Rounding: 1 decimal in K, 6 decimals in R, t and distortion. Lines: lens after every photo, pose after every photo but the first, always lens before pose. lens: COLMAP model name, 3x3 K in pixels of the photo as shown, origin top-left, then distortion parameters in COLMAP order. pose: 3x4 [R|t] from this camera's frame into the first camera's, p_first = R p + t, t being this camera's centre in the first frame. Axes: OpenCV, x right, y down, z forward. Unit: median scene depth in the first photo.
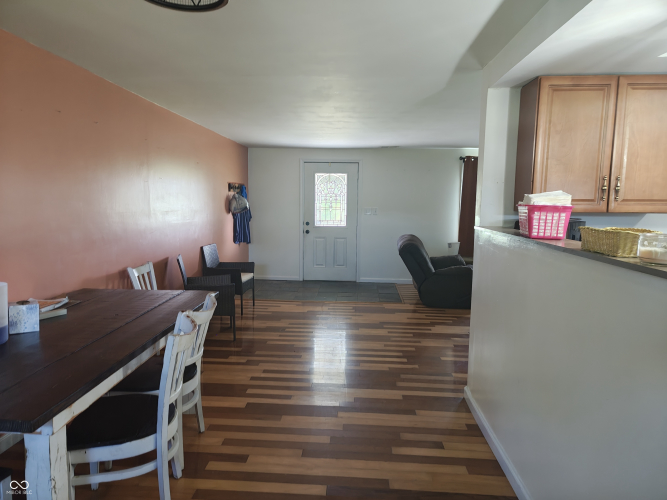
lens RADIAL K [[453.6, 0, 326.9], [0, 453.6, 263.4], [0, 0, 1]] dist [0.041997, -0.023669]
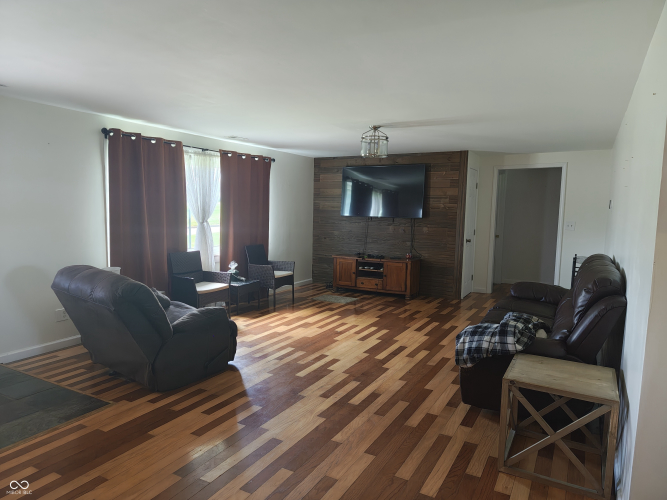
lens RADIAL K [[453.6, 0, 326.9], [0, 453.6, 263.4], [0, 0, 1]] dist [0.041997, -0.023669]
pose [[0.432147, -0.115416, 0.894387, -0.145921], [0.110750, 0.991061, 0.074379, -0.067308], [-0.894977, 0.066910, 0.441066, 0.475111]]
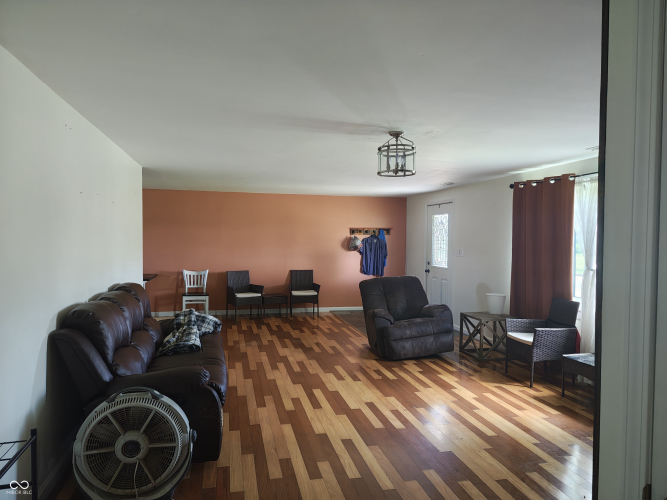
lens RADIAL K [[453.6, 0, 326.9], [0, 453.6, 263.4], [0, 0, 1]] dist [0.041997, -0.023669]
pose [[0.288395, 0.044356, -0.956484, 0.935249], [-0.131927, 0.991240, 0.006189, -0.066196], [0.948380, 0.124401, 0.291720, 0.498878]]
